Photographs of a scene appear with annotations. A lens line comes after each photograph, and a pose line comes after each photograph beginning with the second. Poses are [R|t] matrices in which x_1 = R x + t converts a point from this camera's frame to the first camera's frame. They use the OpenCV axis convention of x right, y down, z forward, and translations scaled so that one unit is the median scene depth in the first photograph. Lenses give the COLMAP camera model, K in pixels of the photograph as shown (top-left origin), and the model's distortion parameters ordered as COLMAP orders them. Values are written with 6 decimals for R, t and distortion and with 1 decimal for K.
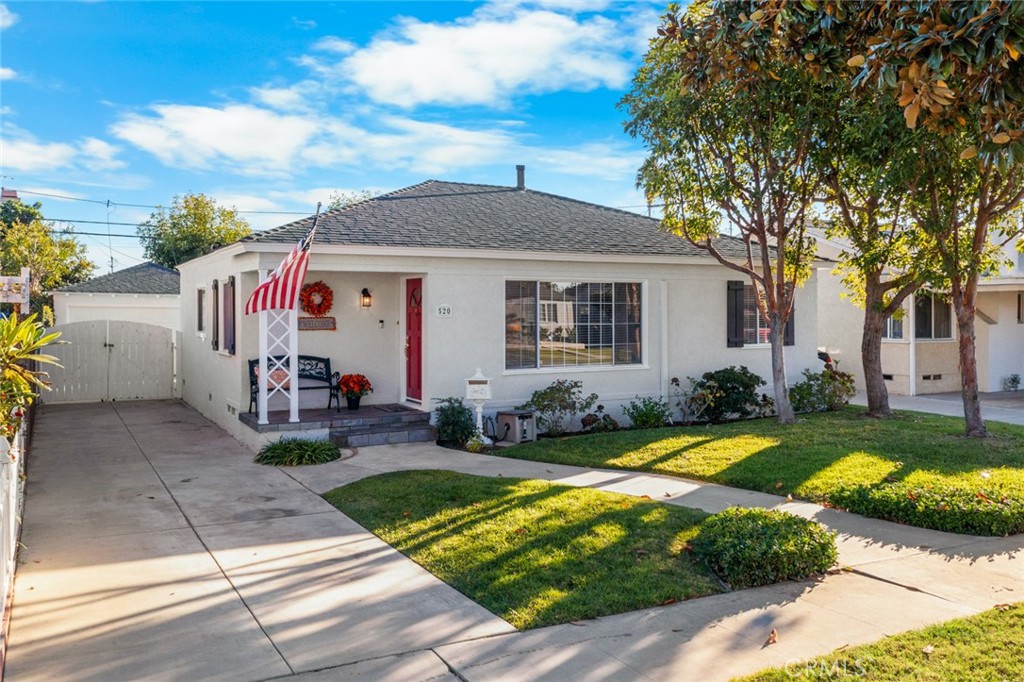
lens RADIAL K [[826.4, 0, 480.0], [0, 826.4, 320.1], [0, 0, 1]] dist [-0.011847, 0.002754]
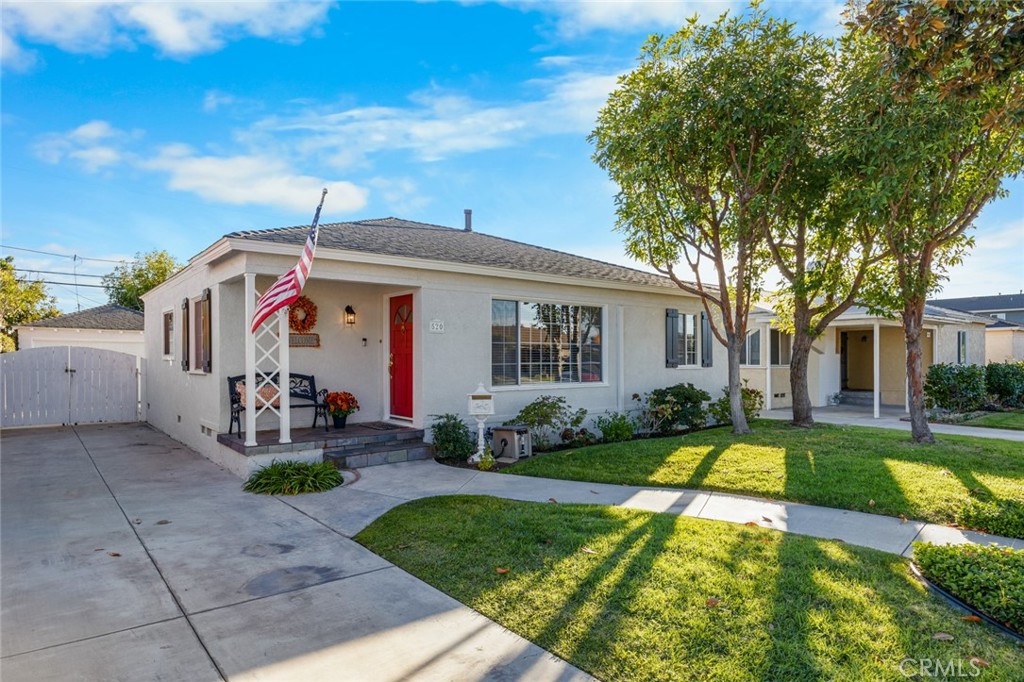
lens RADIAL K [[663.0, 0, 511.0], [0, 663.0, 356.8], [0, 0, 1]] dist [-0.001431, -0.004843]
pose [[0.987269, -0.001455, 0.159054, -0.085107], [0.000899, 0.999993, 0.003567, 0.023340], [-0.159058, -0.003379, 0.987263, 0.213278]]
